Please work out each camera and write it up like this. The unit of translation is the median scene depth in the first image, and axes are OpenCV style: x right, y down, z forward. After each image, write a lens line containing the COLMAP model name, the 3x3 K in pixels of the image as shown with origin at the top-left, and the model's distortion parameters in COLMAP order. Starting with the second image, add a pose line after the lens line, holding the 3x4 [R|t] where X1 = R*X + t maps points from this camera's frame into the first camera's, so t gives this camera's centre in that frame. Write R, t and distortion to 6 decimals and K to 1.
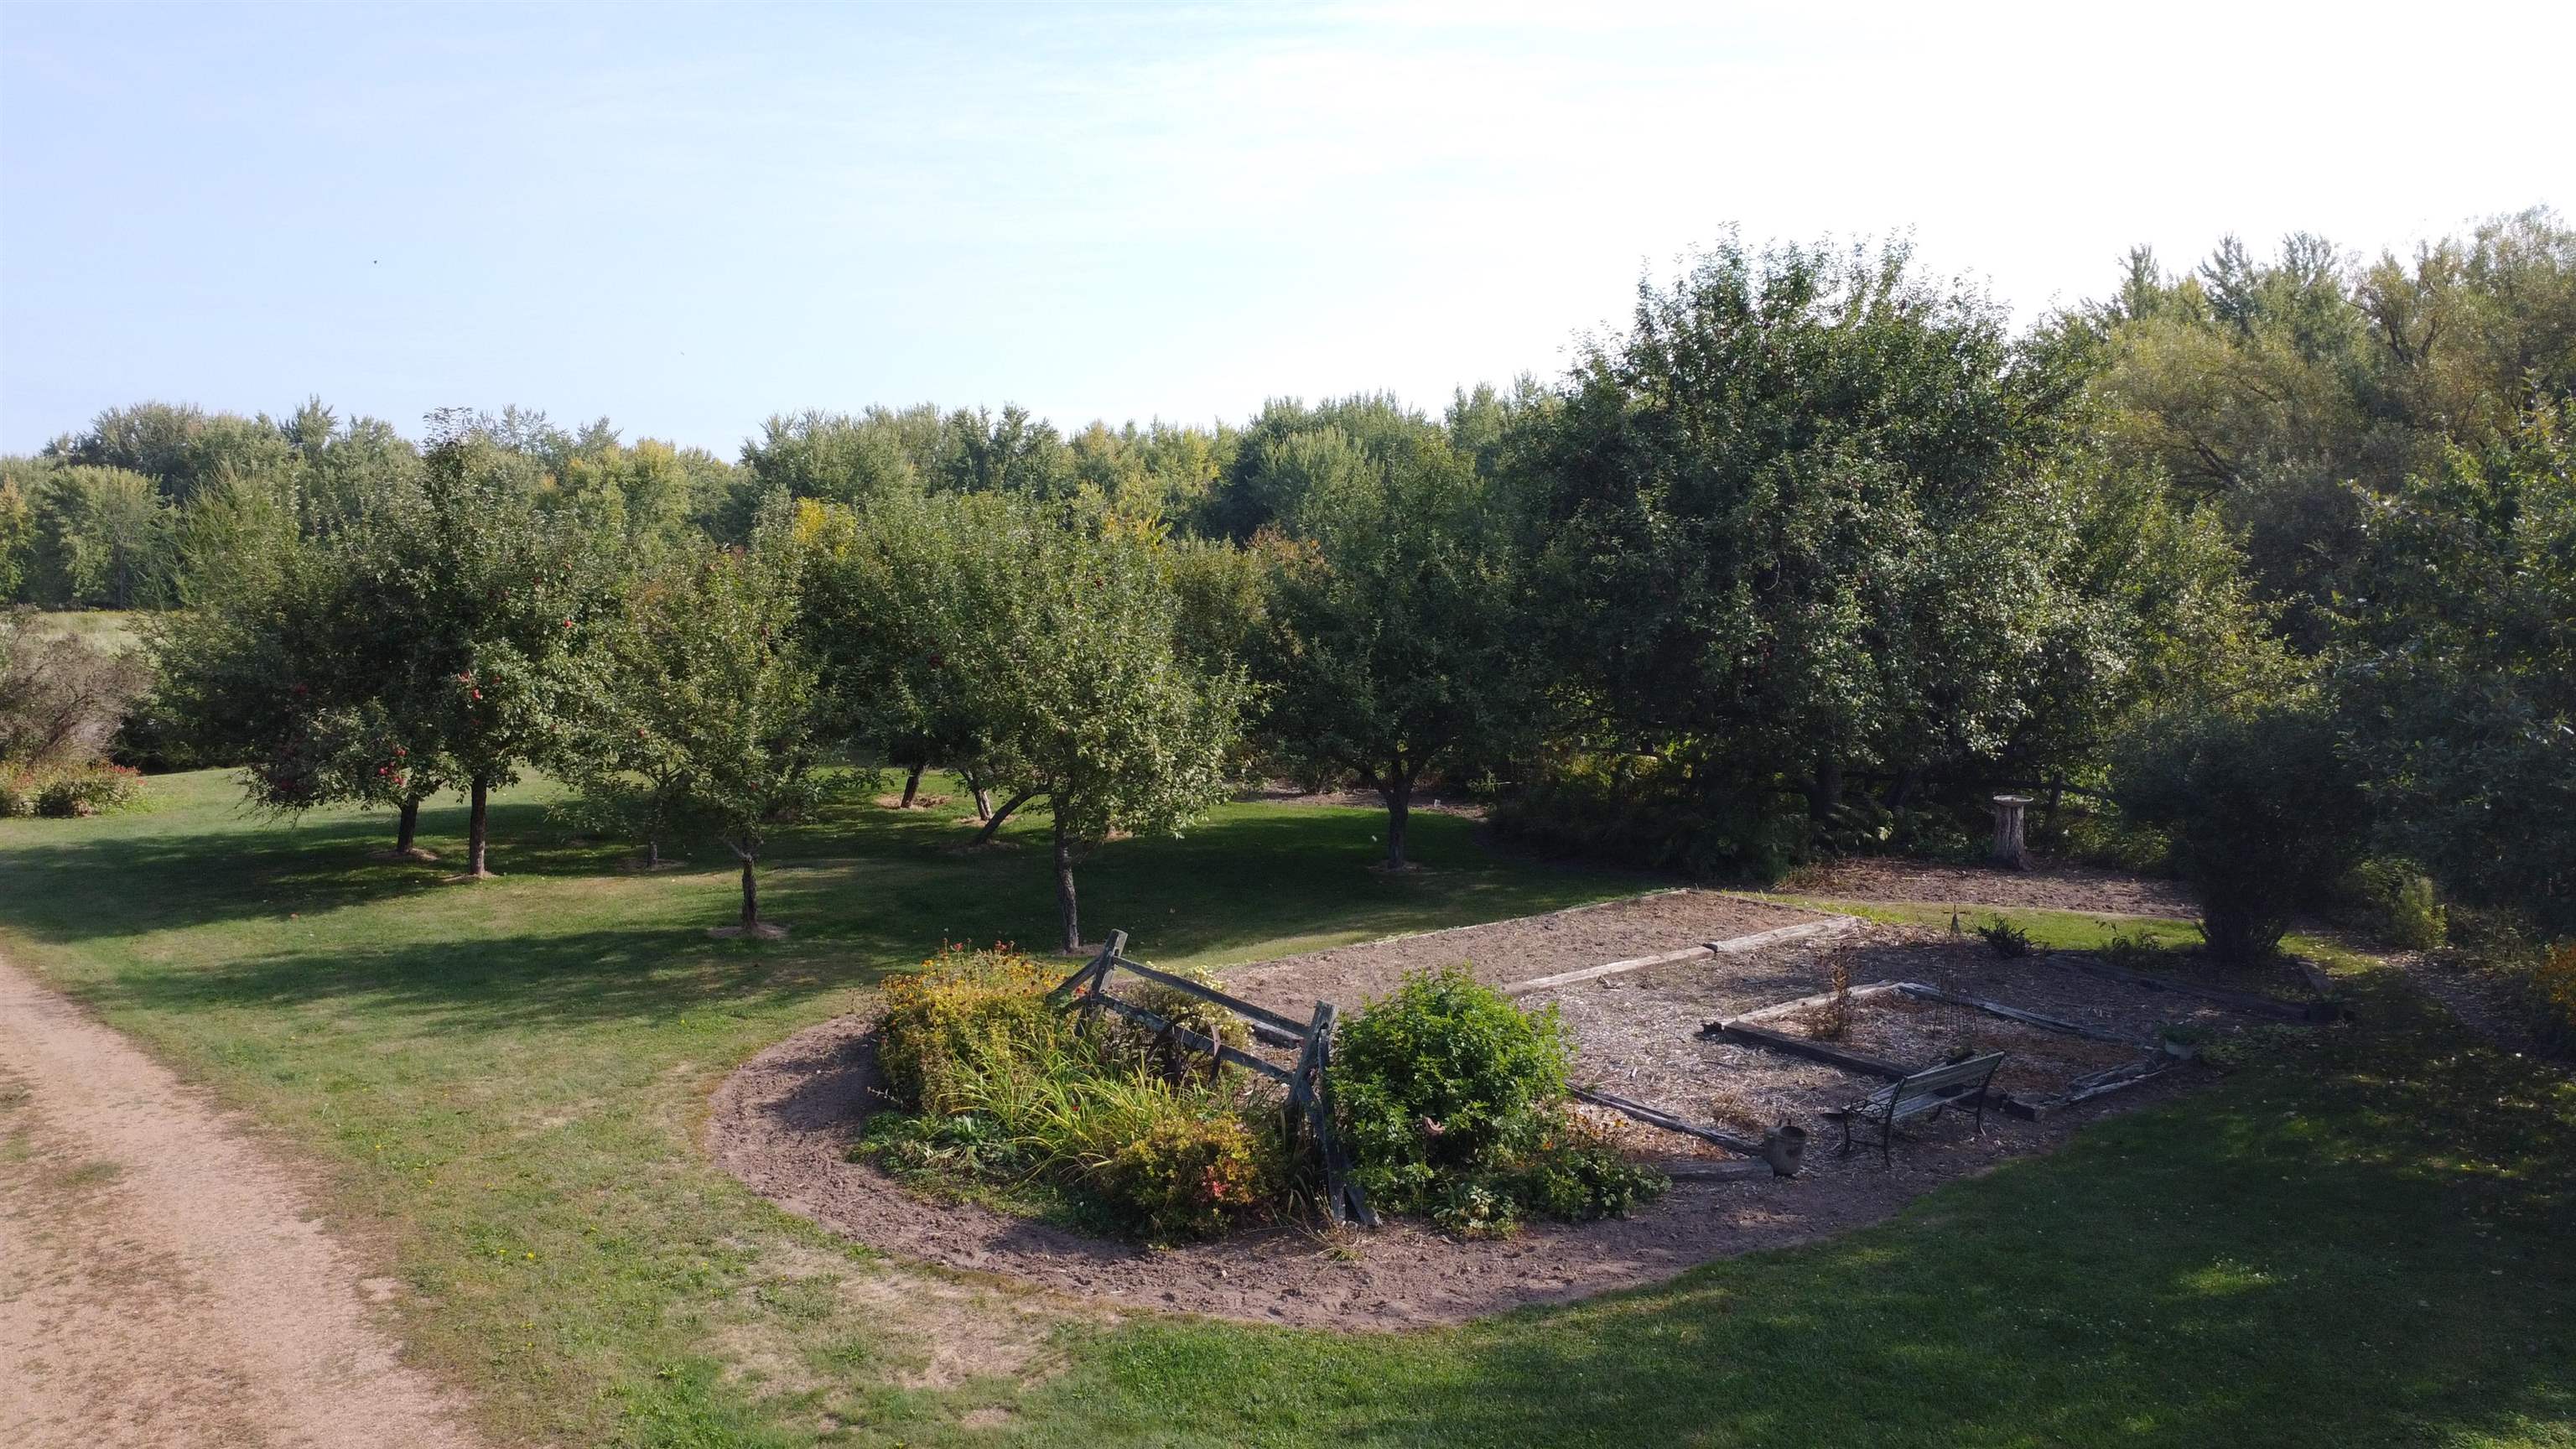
lens RADIAL K [[1963.4, 0, 1288.0], [0, 1963.4, 724.5], [0, 0, 1]] dist [-0.000895, -0.000383]
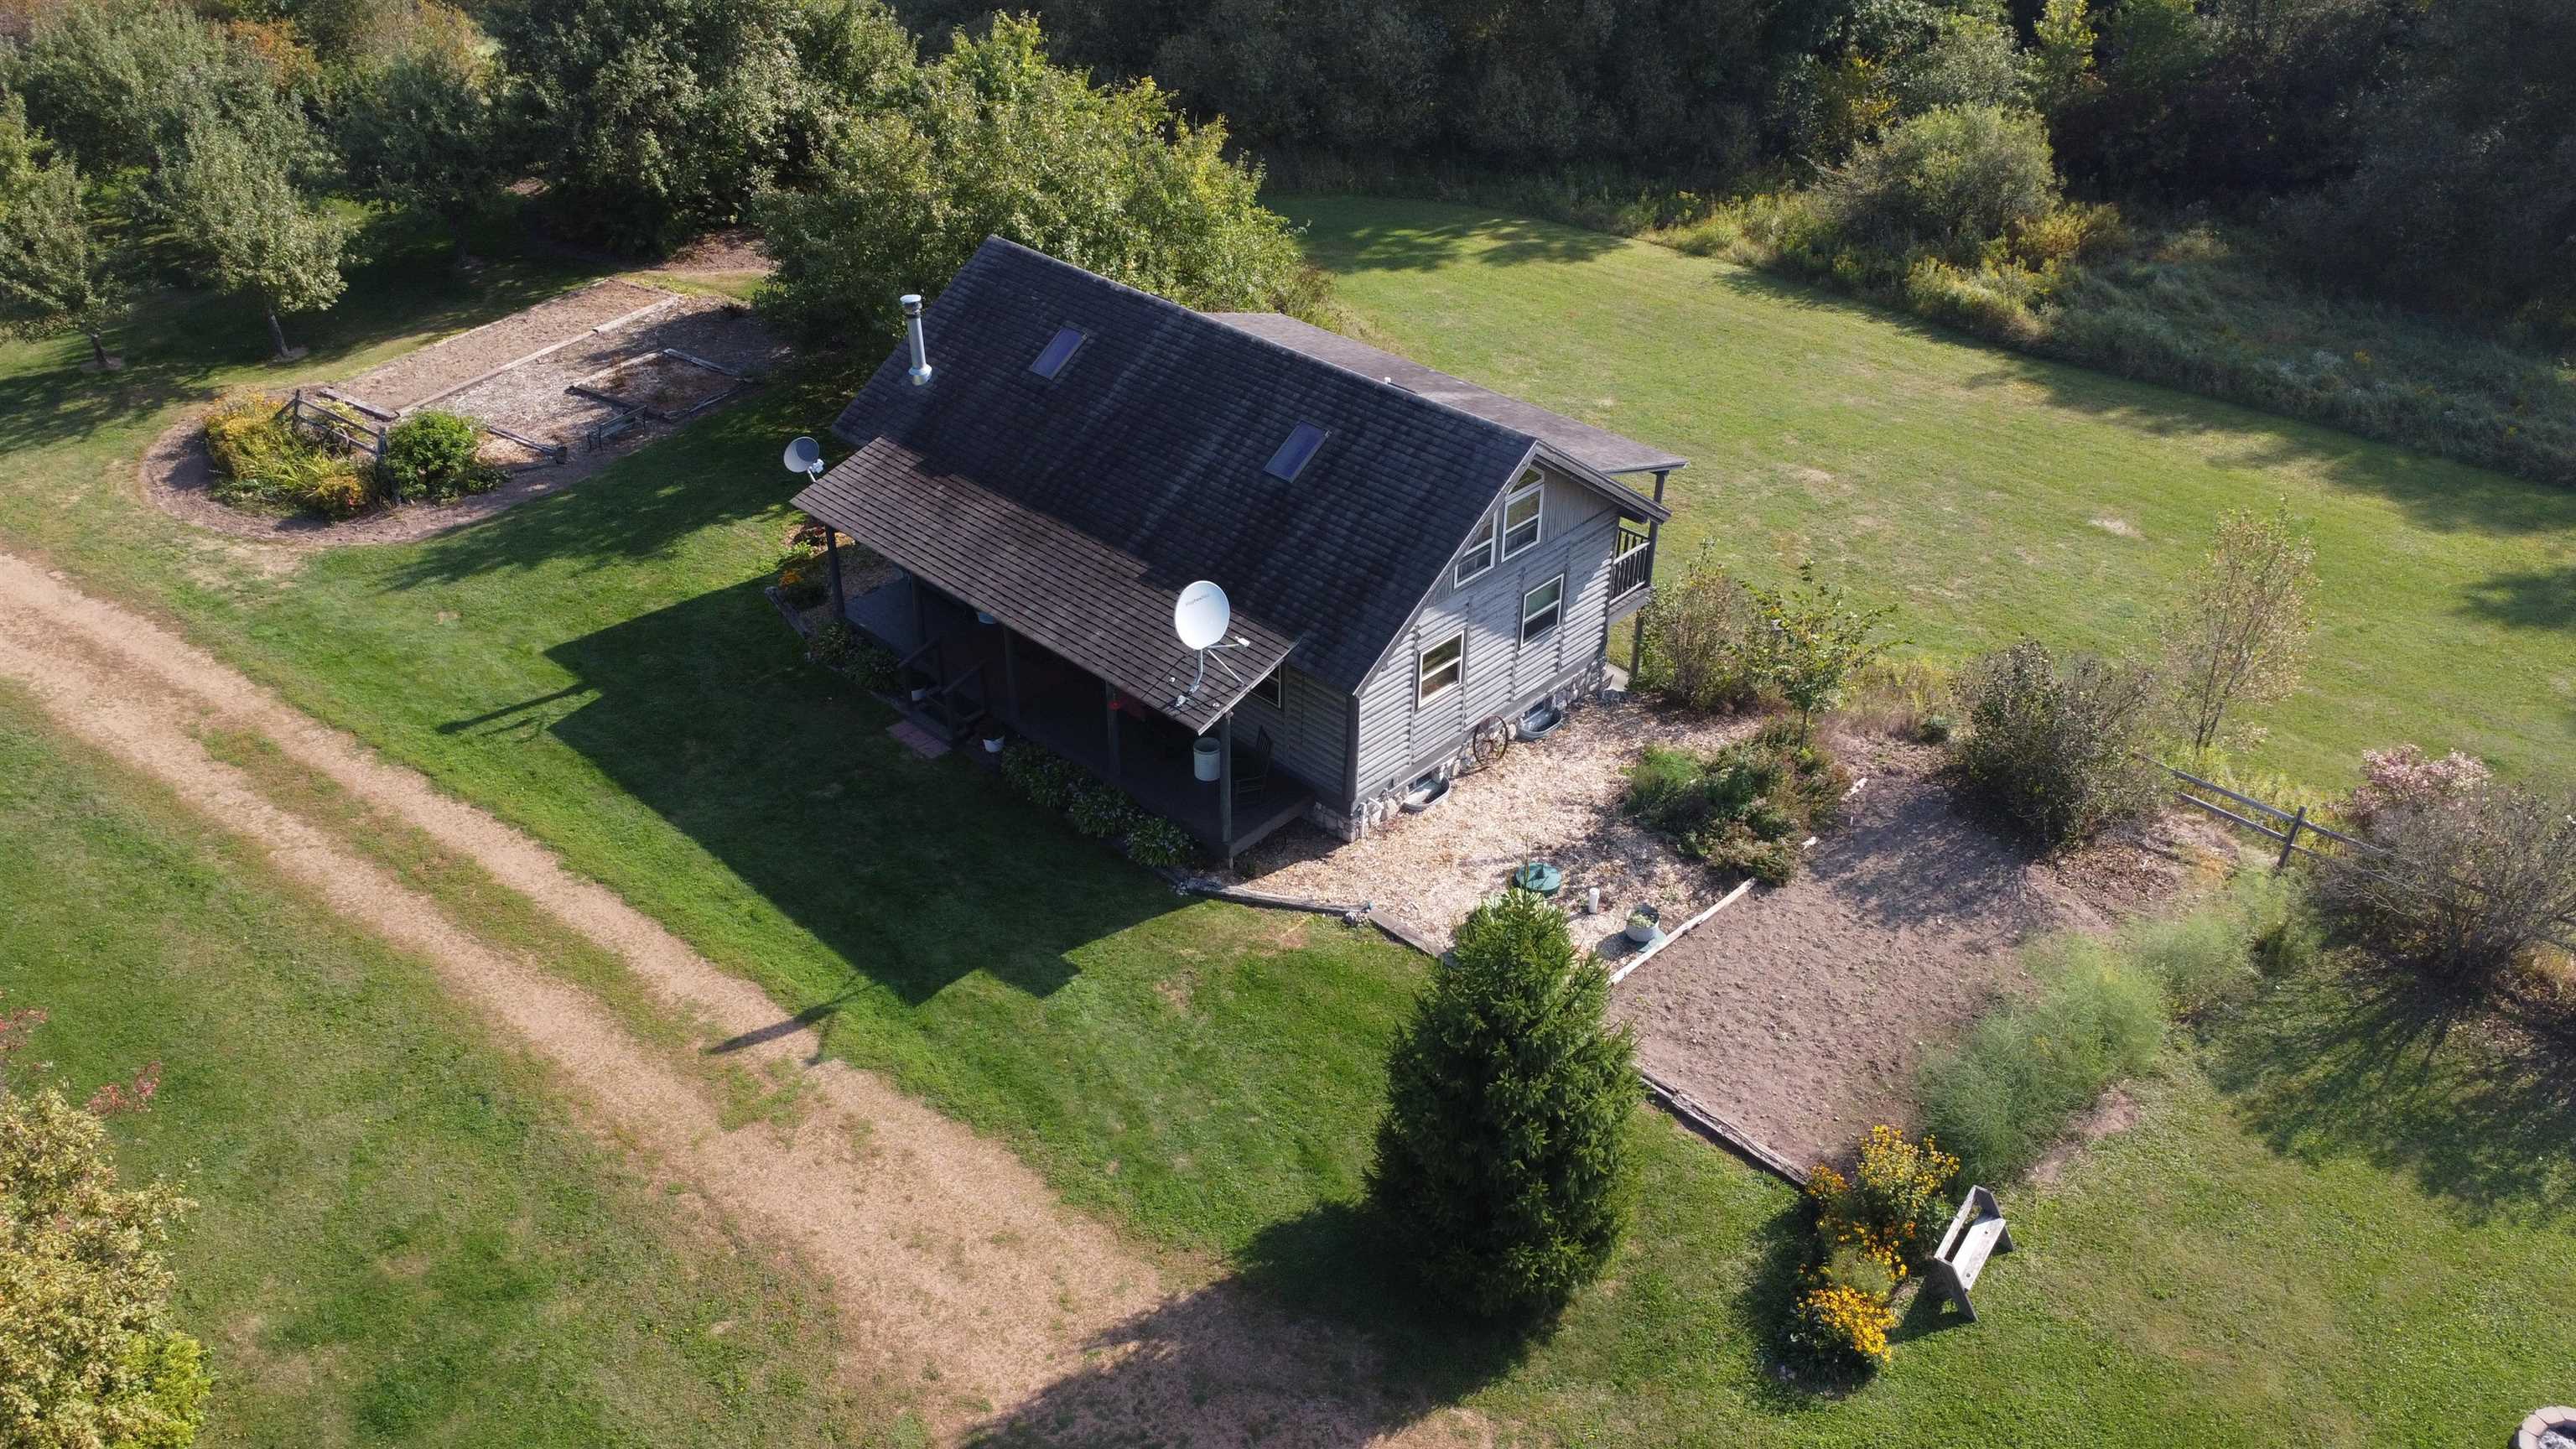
lens RADIAL K [[1931.2, 0, 1305.8], [0, 1931.2, 736.9], [0, 0, 1]] dist [-0.009574, -0.001049]
pose [[0.939648, -0.181456, 0.290062, 0.376712], [0.025948, 0.883131, 0.468409, -0.715554], [-0.341158, -0.432613, 0.834540, -1.925007]]
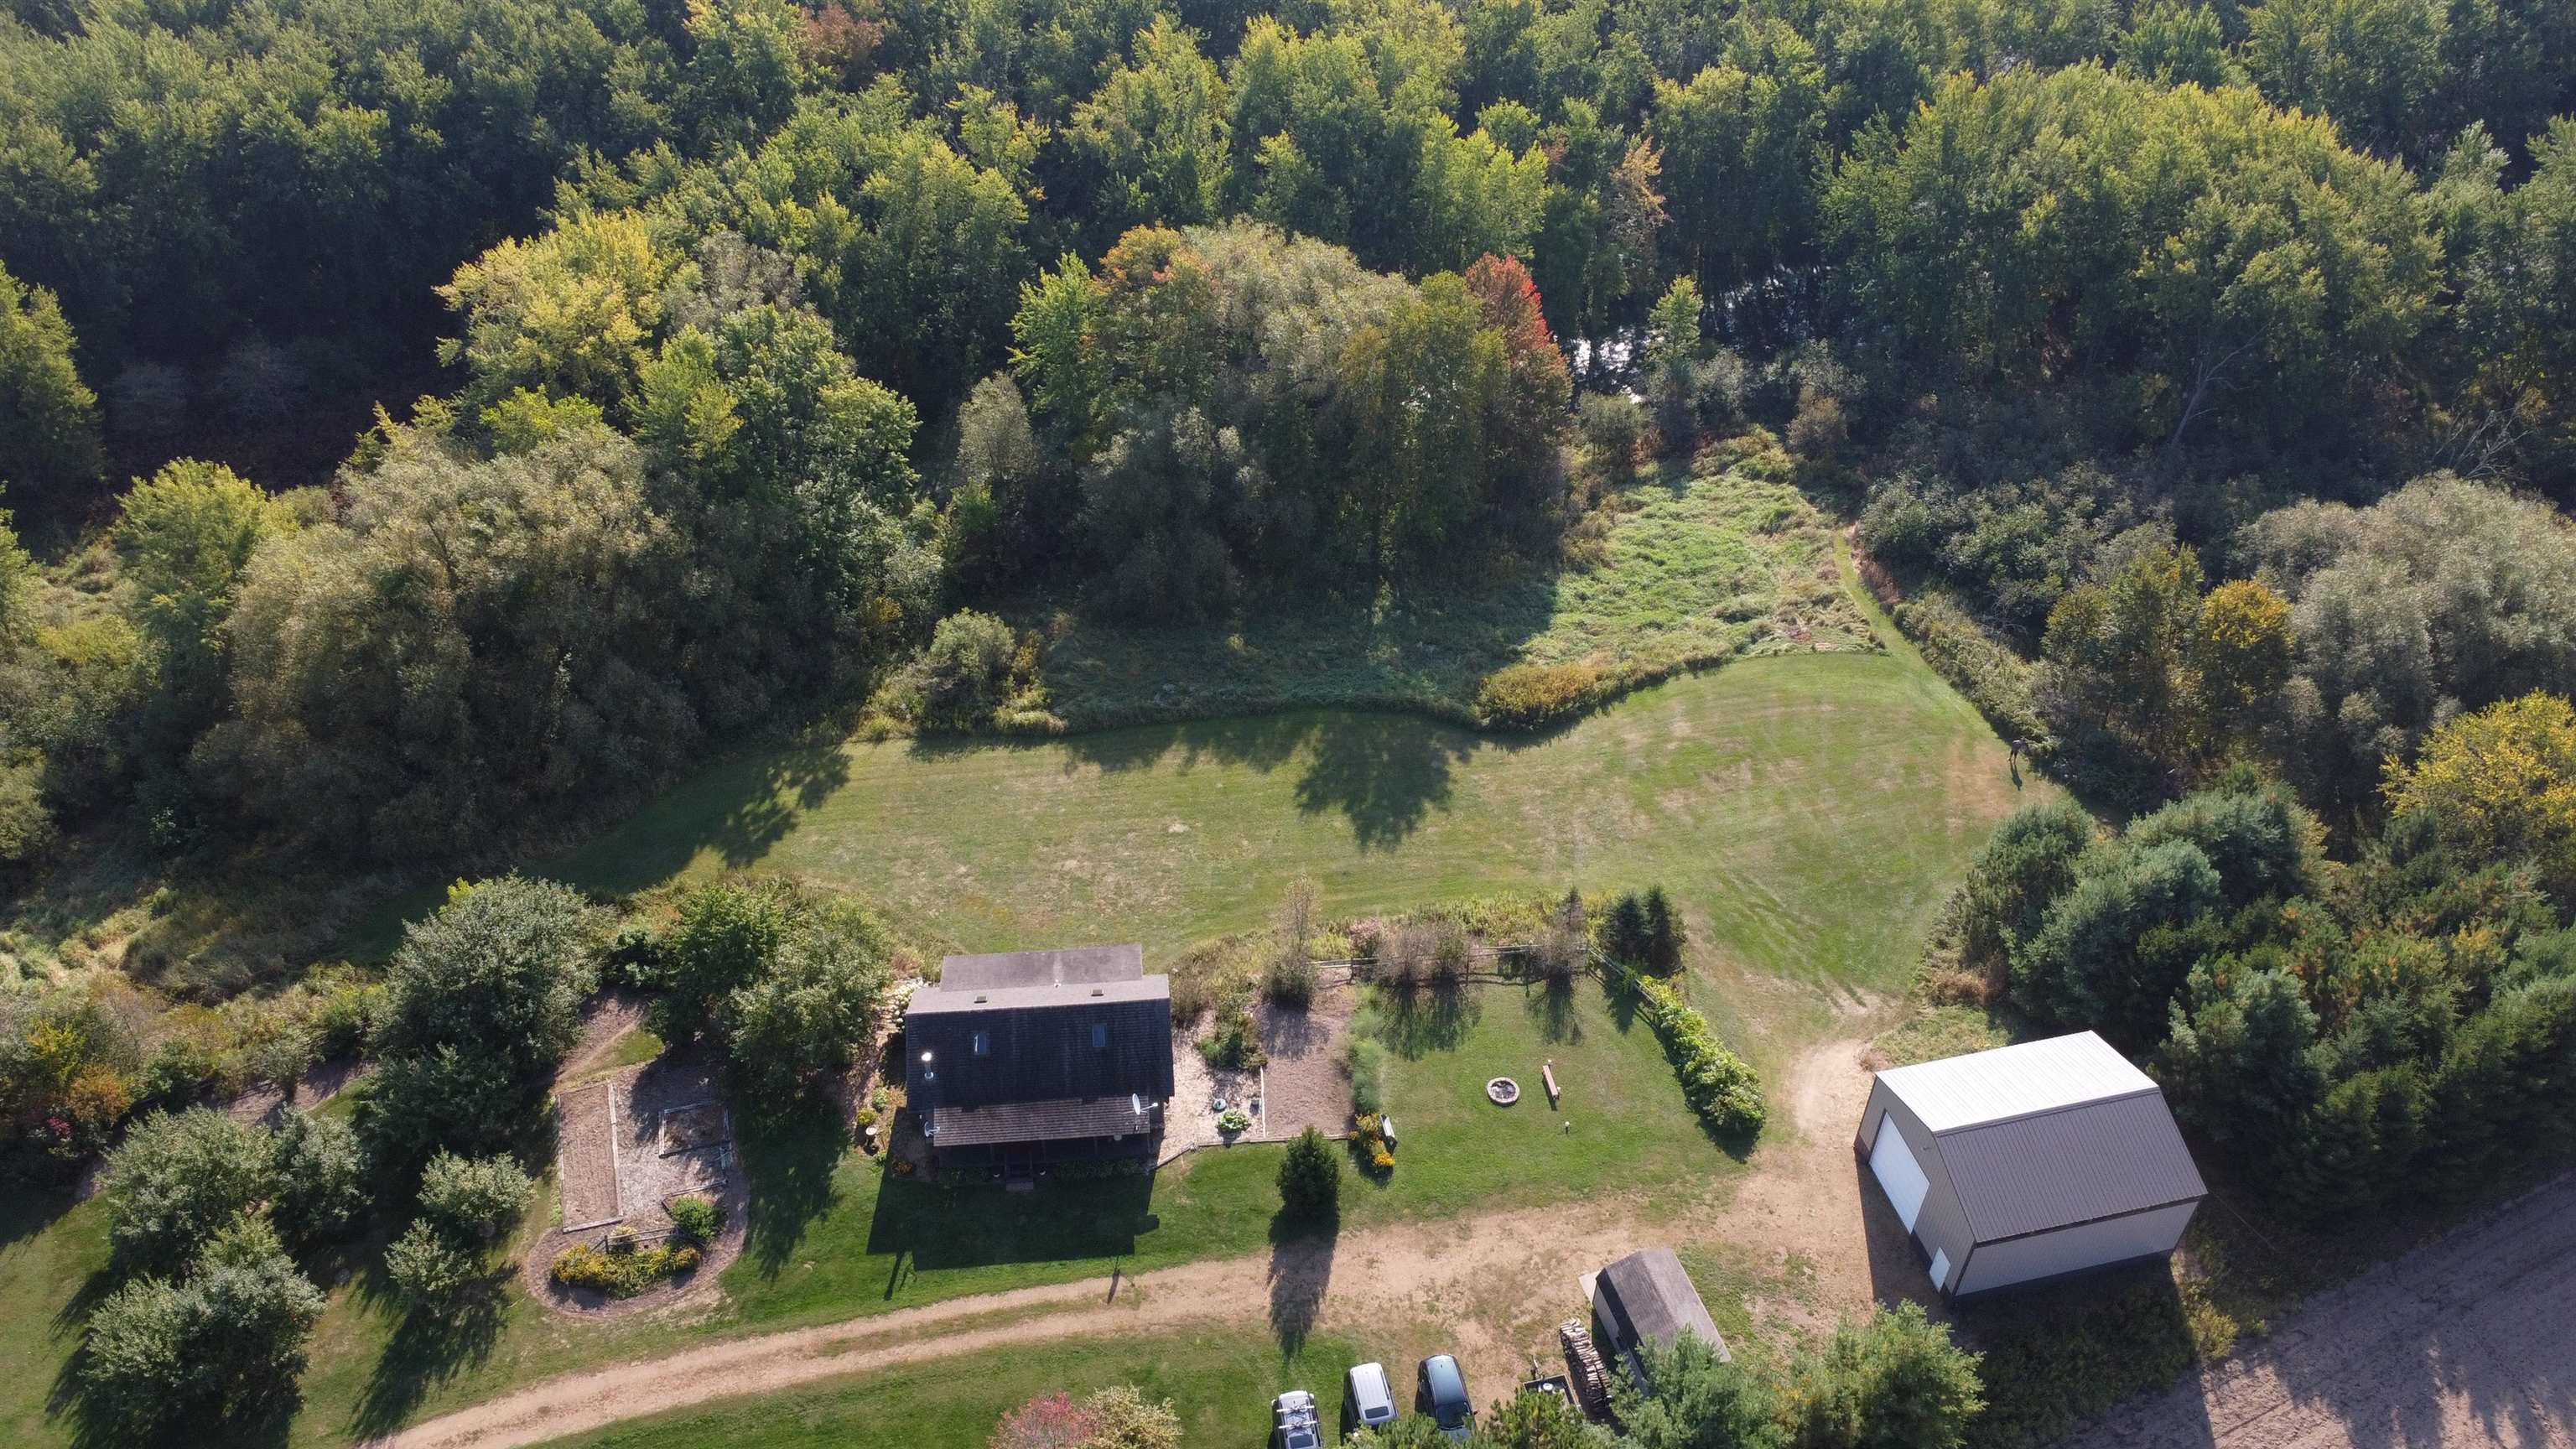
lens RADIAL K [[1963.4, 0, 1288.0], [0, 1963.4, 724.5], [0, 0, 1]] dist [-0.000895, -0.000383]
pose [[0.357037, -0.597458, 0.718030, -2.837767], [0.080479, 0.785512, 0.613591, -4.811430], [-0.930617, -0.161289, 0.328540, -2.638799]]
